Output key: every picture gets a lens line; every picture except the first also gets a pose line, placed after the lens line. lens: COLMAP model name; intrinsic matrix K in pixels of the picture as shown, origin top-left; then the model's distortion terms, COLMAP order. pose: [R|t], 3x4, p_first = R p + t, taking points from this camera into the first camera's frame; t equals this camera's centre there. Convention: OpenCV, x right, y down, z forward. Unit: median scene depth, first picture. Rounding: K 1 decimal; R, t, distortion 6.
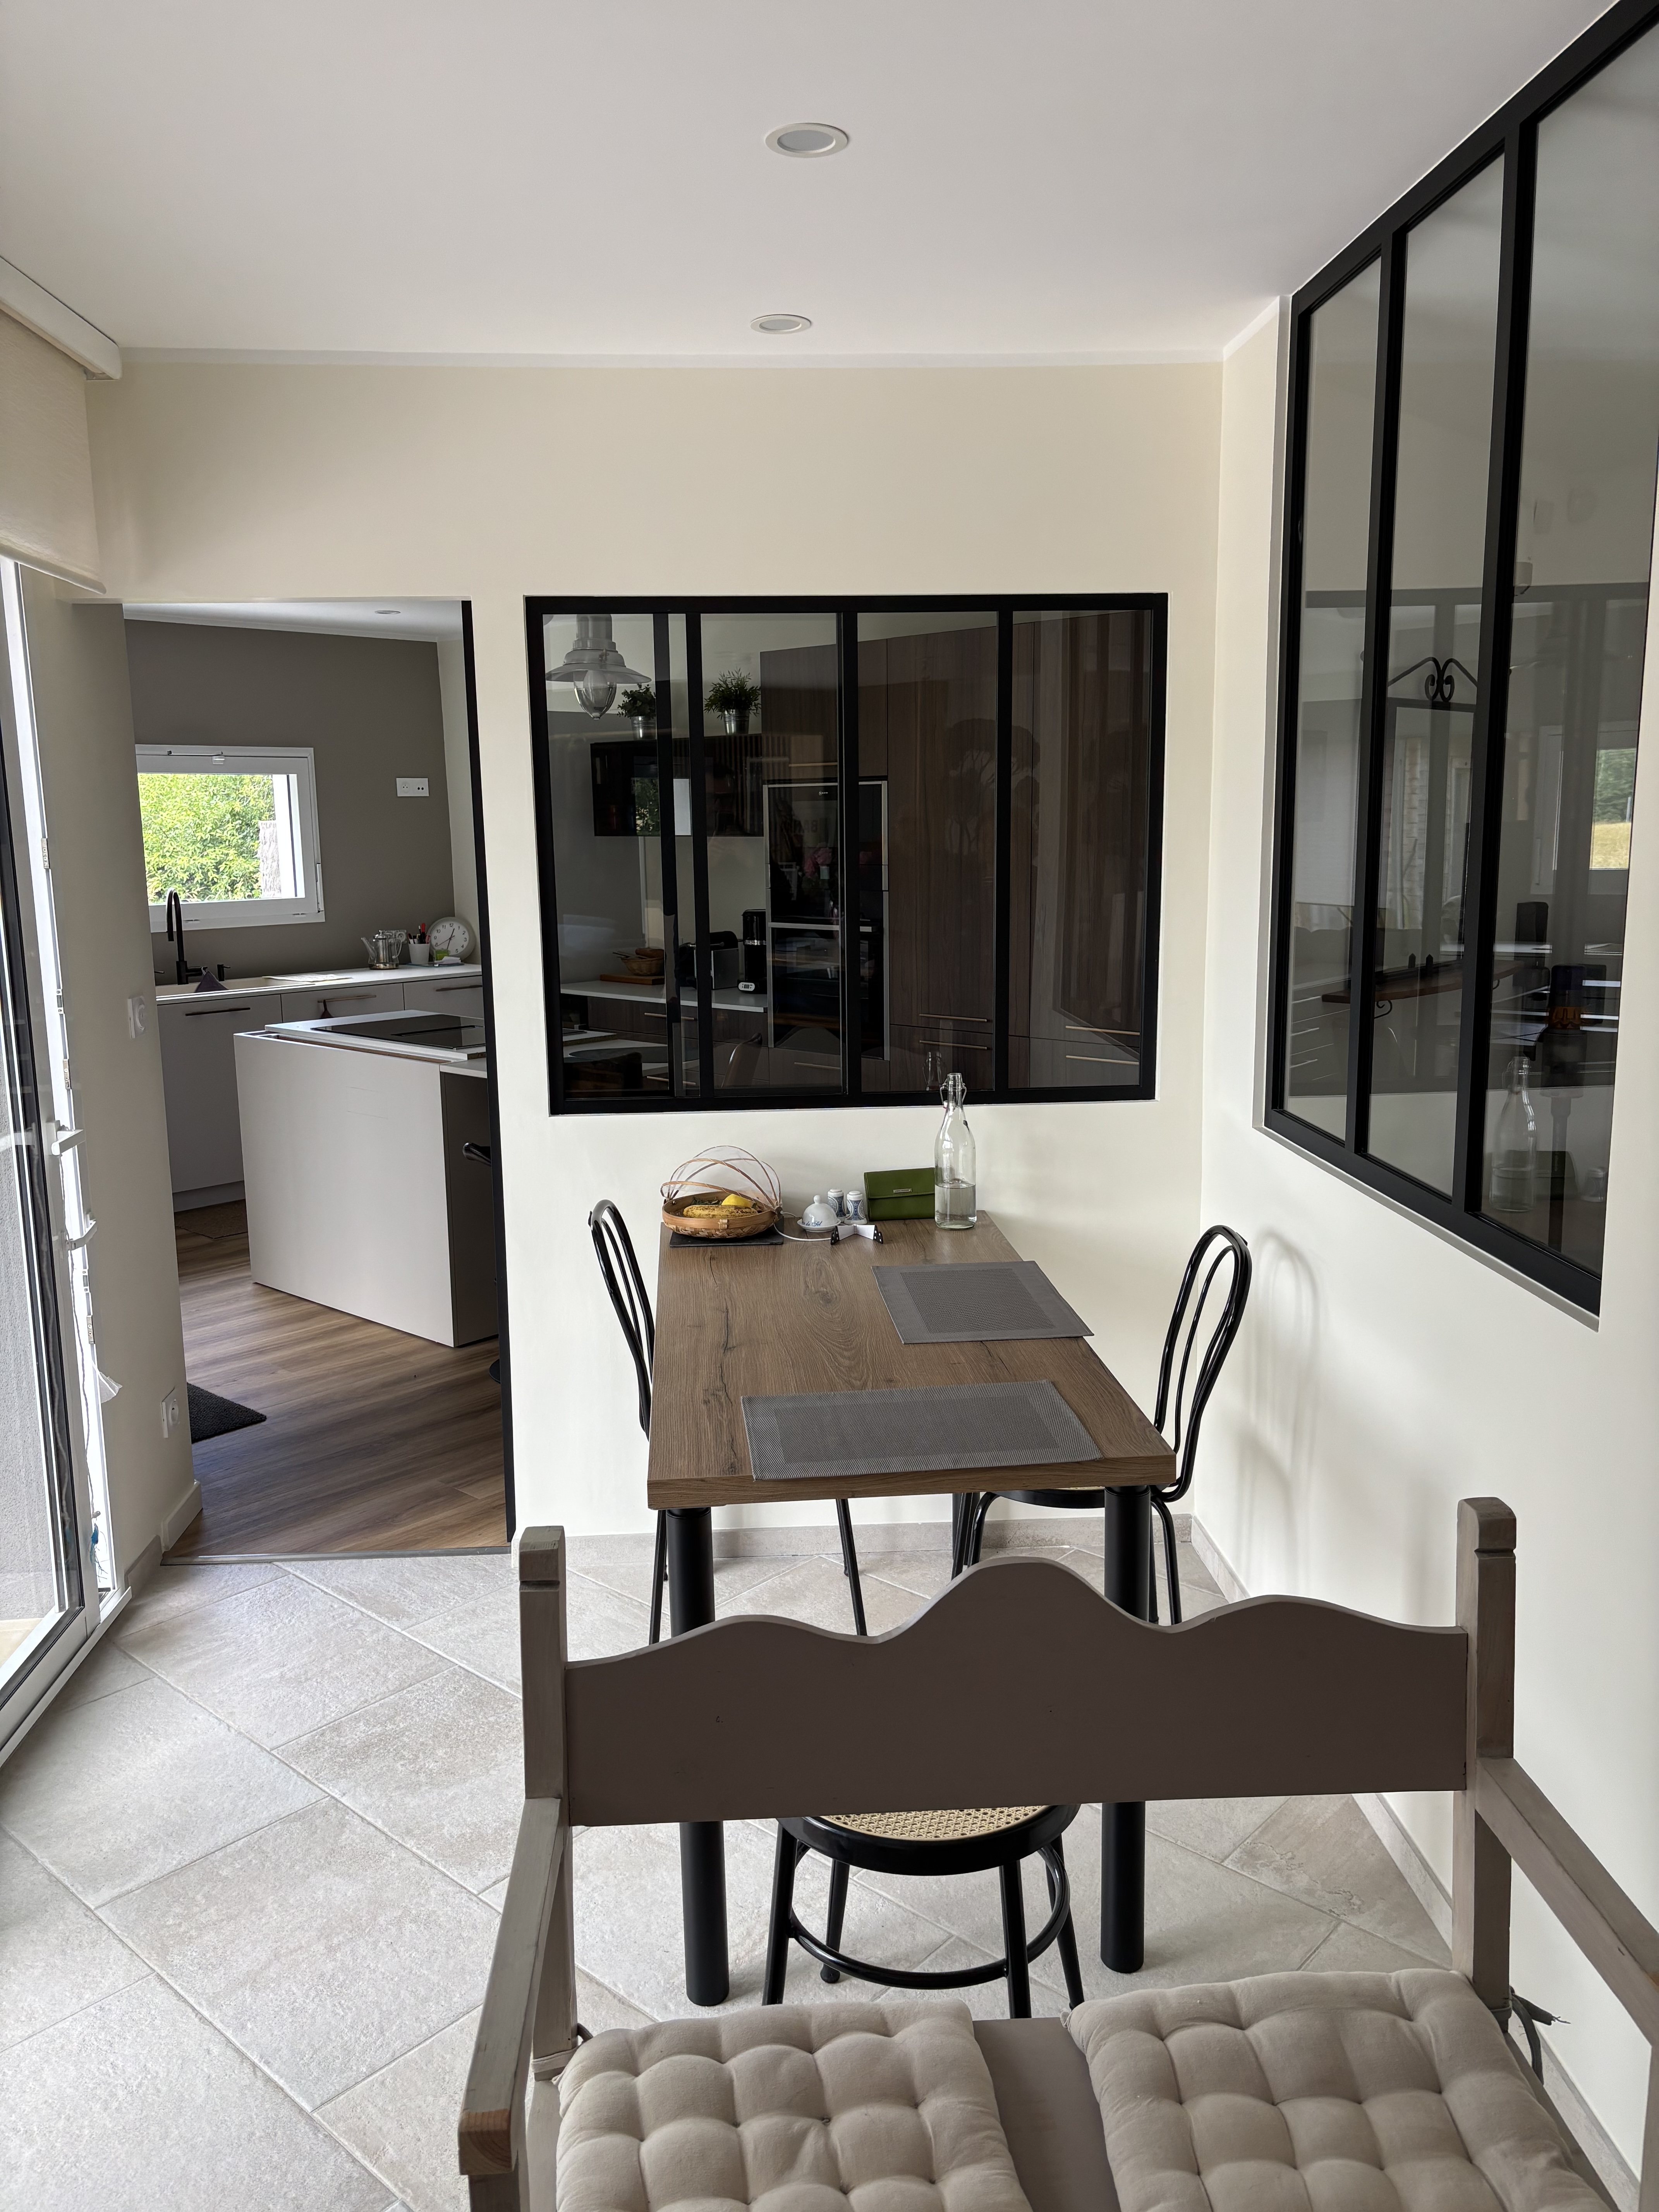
lens RADIAL K [[1655.0, 0, 844.2], [0, 1655.0, 1110.2], [0, 0, 1]] dist [0.045588, -0.052987]
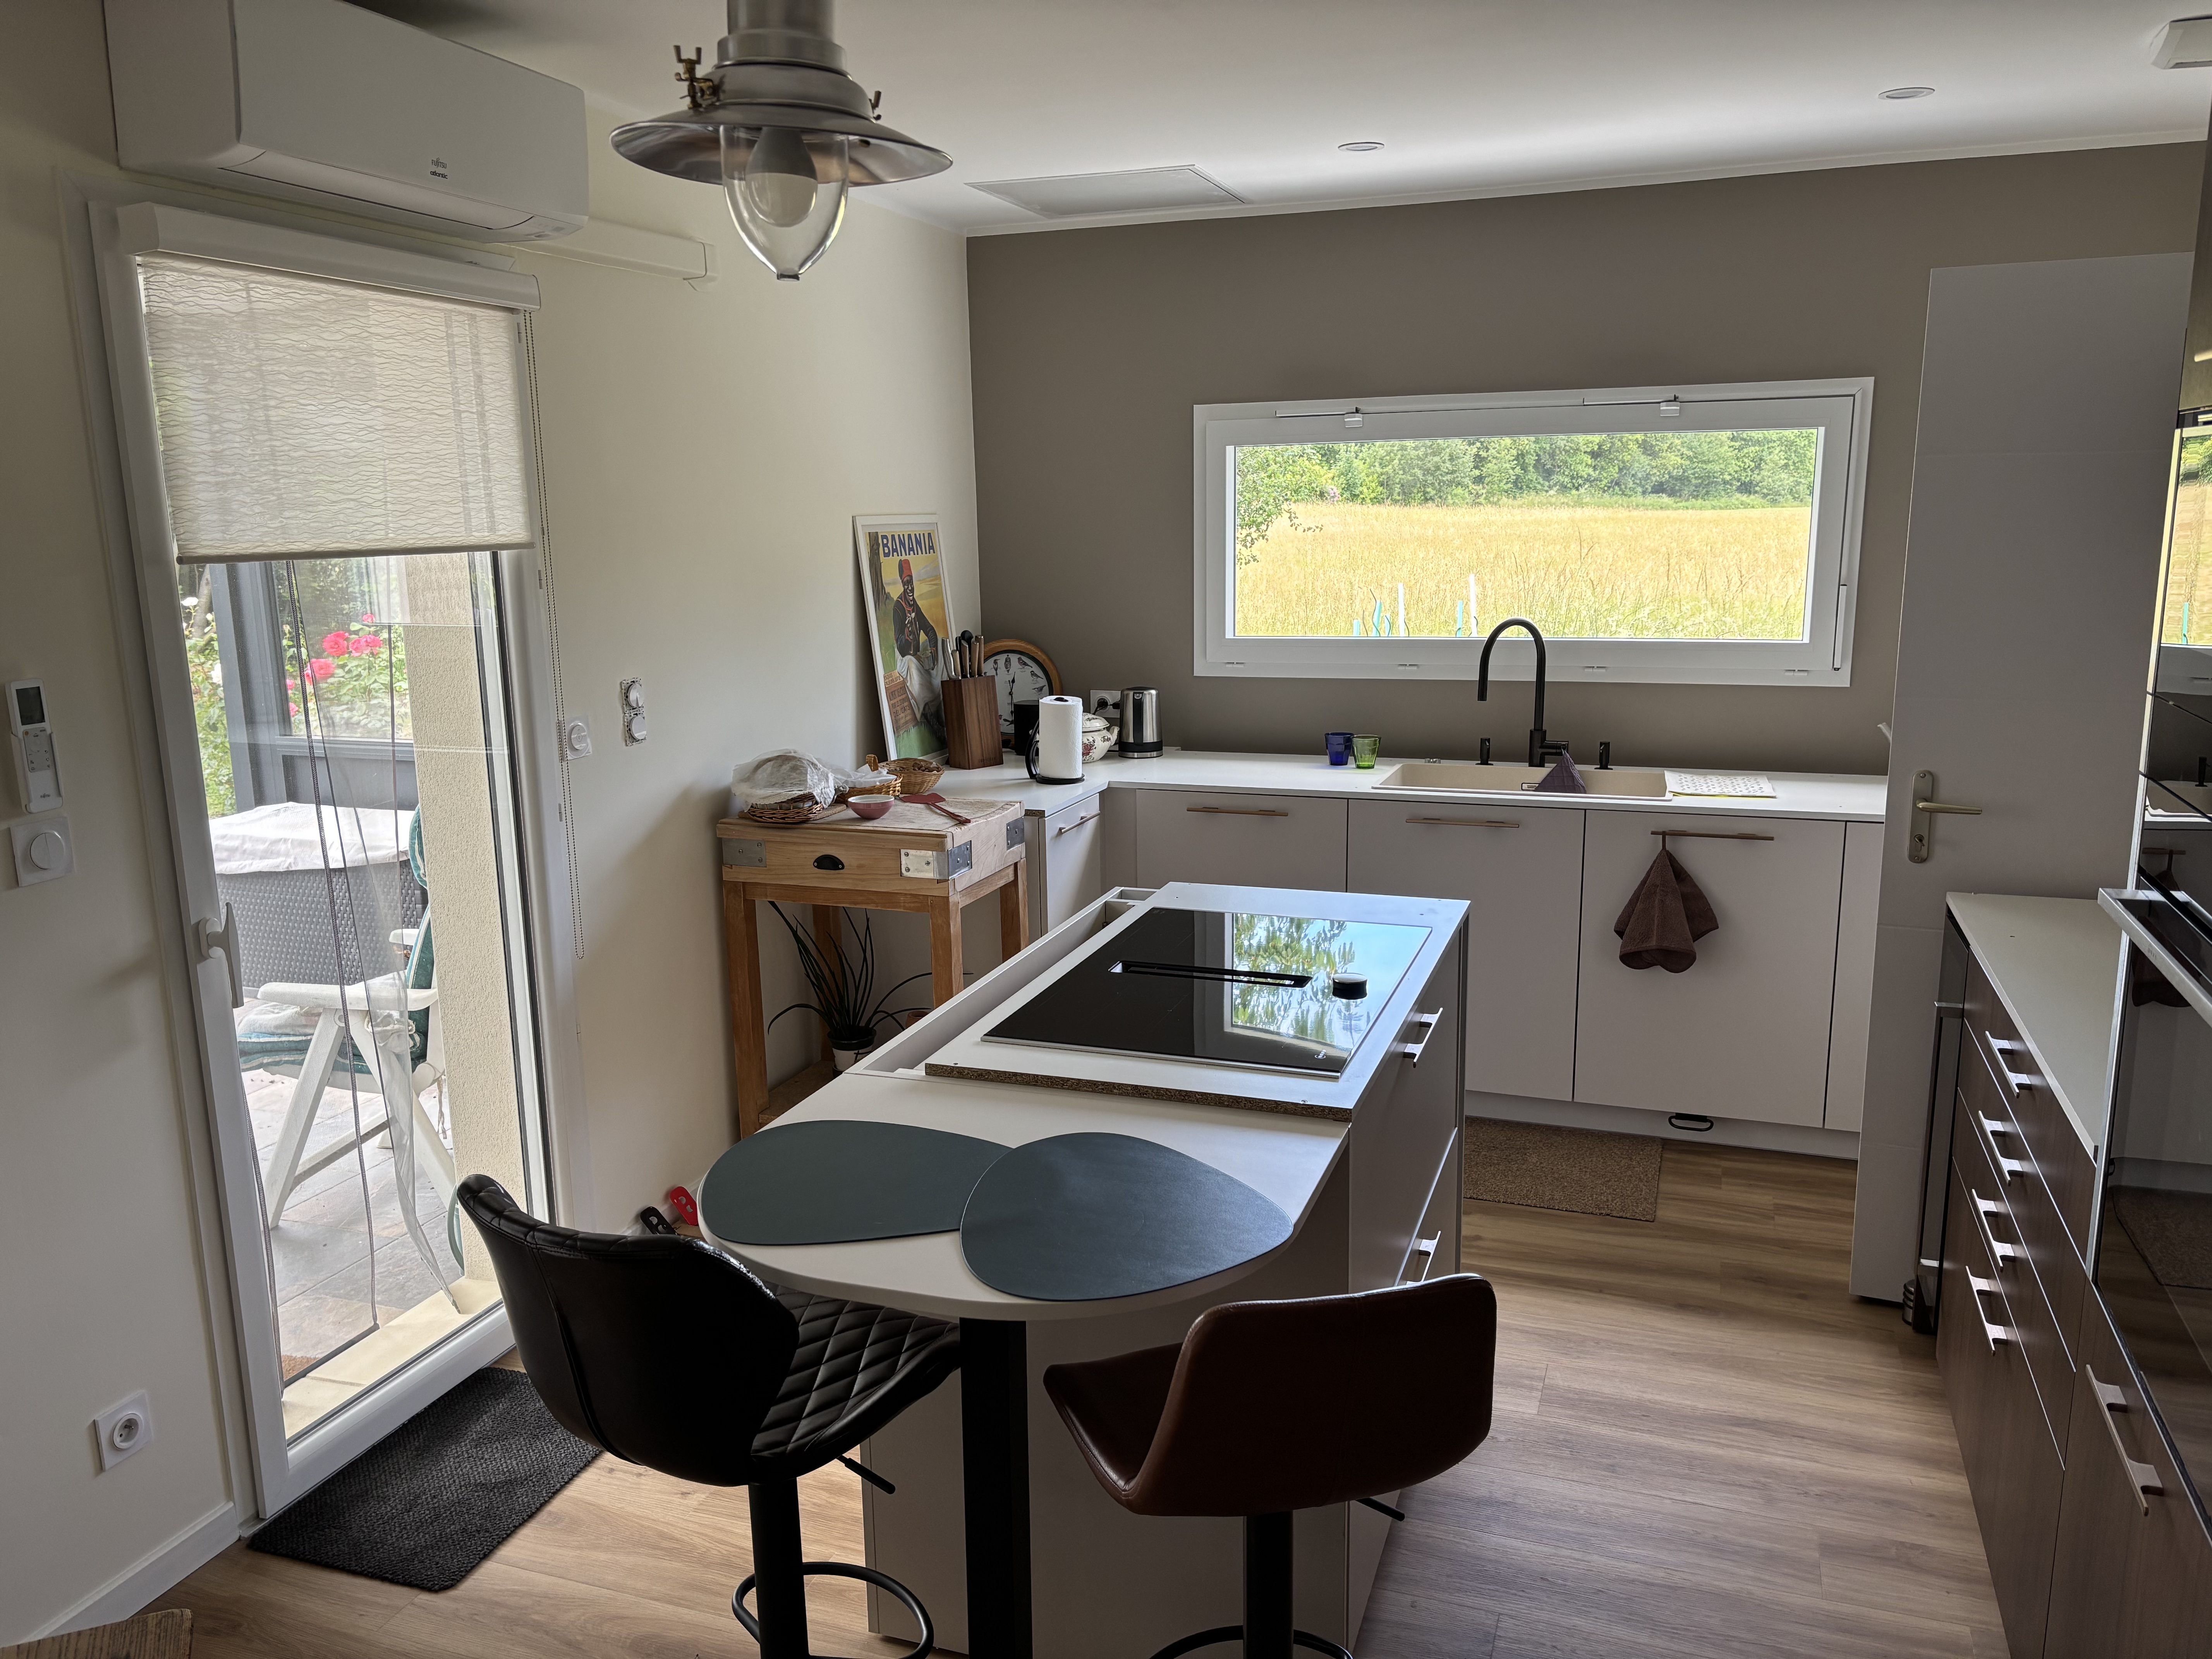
lens RADIAL K [[1655.0, 0, 1100.2], [0, 1655.0, 846.4], [0, 0, 1]] dist [0.045588, -0.052987]
pose [[0.368300, 0.193954, -0.909251, 0.279134], [-0.150576, 0.977529, 0.147526, -0.238672], [0.917432, 0.082578, 0.389228, 1.235744]]
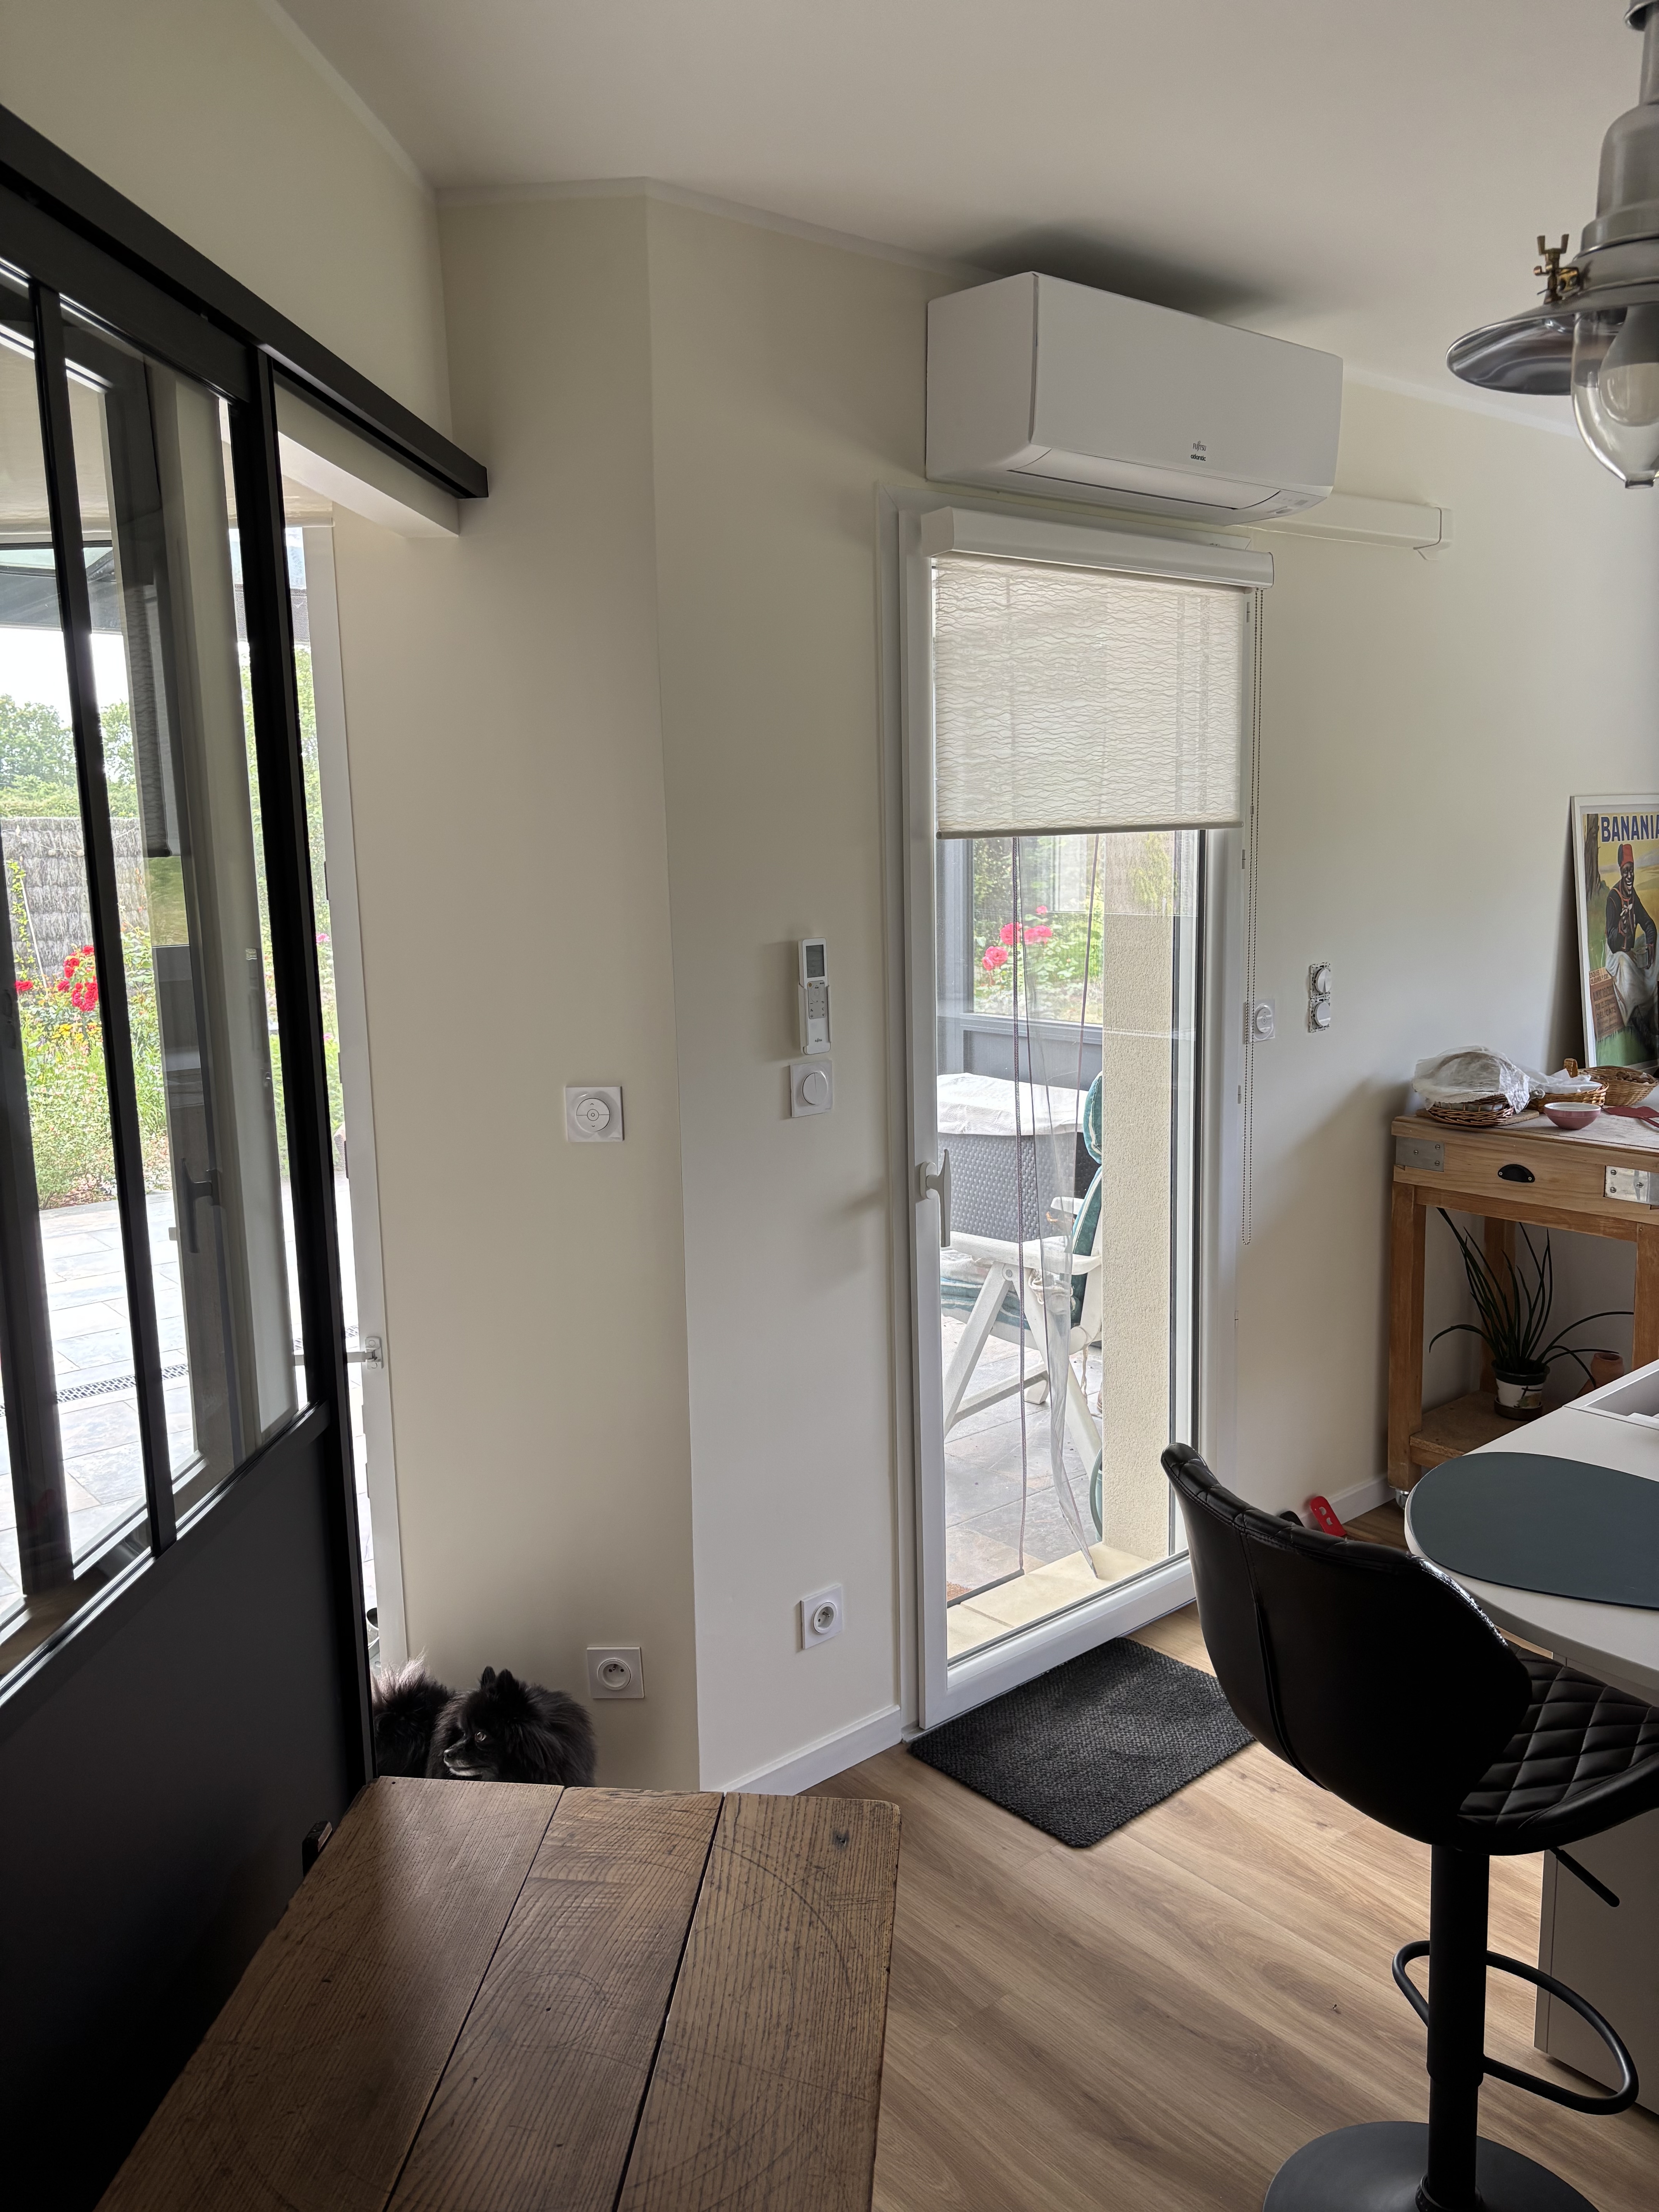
lens RADIAL K [[1655.0, 0, 815.6], [0, 1655.0, 1102.2], [0, 0, 1]] dist [0.045588, -0.052987]
pose [[-0.154432, 0.176320, -0.972143, 0.247094], [-0.145412, 0.969176, 0.198881, -0.218358], [0.977244, 0.172075, -0.124032, 1.204383]]
